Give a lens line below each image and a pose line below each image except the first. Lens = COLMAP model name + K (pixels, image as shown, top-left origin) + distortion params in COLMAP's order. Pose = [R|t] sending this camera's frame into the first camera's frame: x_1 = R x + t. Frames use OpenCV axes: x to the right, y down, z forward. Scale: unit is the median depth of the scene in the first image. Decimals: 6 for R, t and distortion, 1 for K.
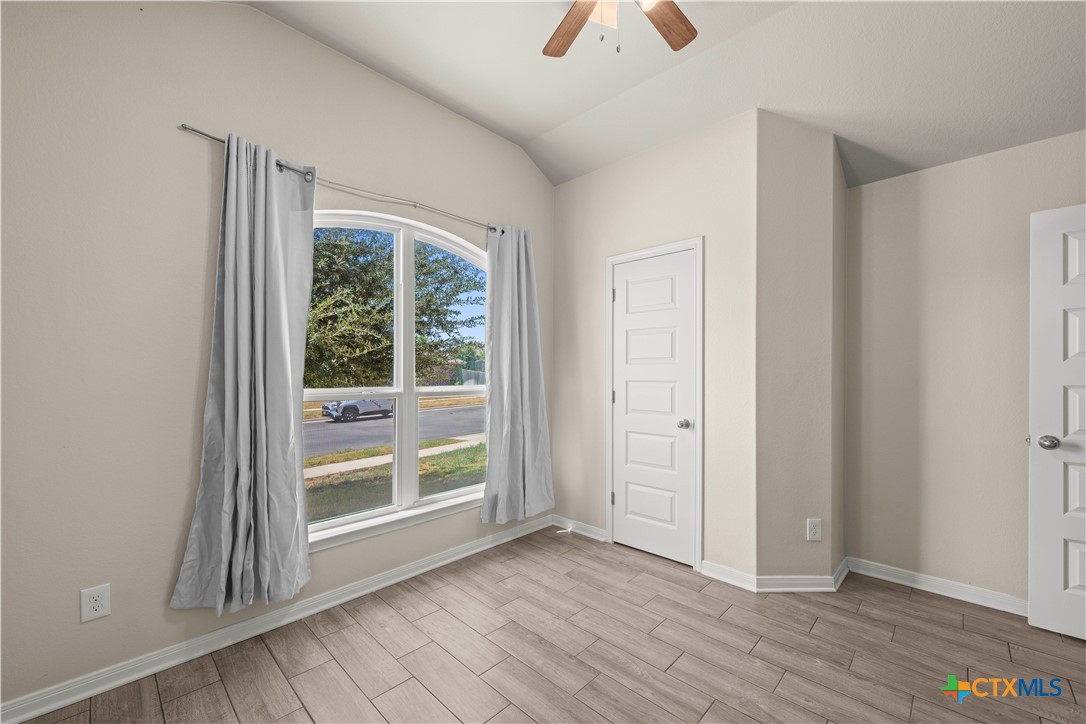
lens RADIAL K [[430.6, 0, 551.0], [0, 430.6, 370.3], [0, 0, 1]] dist [0.001750, -0.001602]
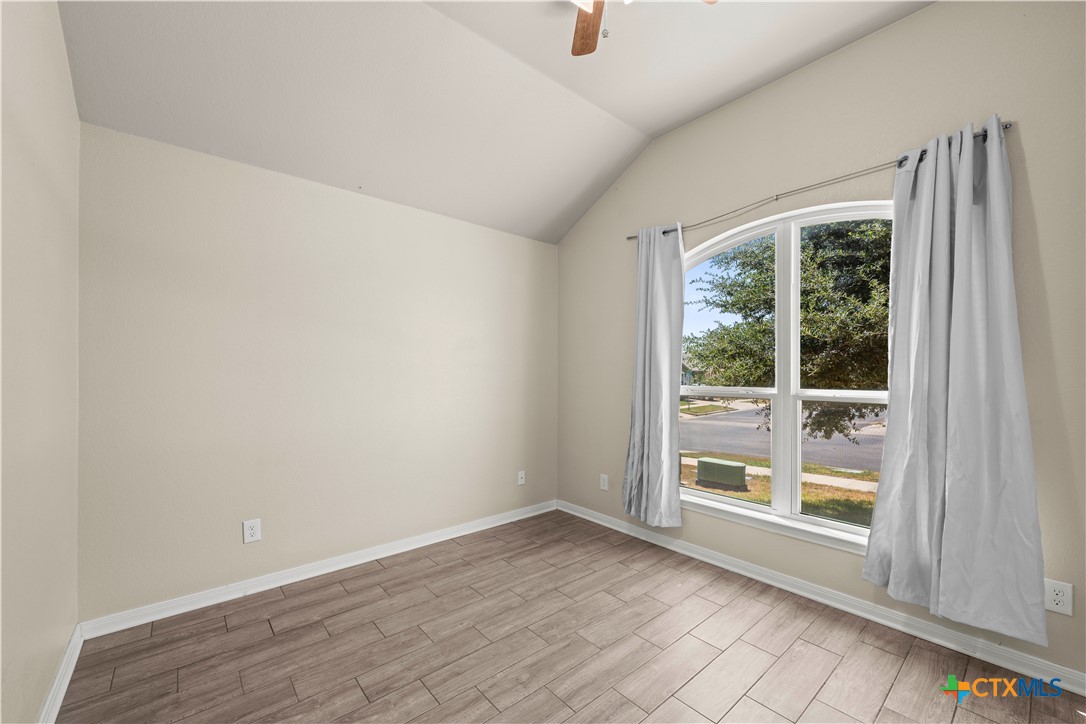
lens RADIAL K [[430.6, 0, 550.6], [0, 430.6, 370.9], [0, 0, 1]] dist [0.001750, -0.001602]
pose [[-0.098066, -0.005496, -0.995165, 0.723804], [0.009835, 0.999931, -0.006491, -0.000822], [0.995131, -0.010424, -0.098005, 0.632472]]
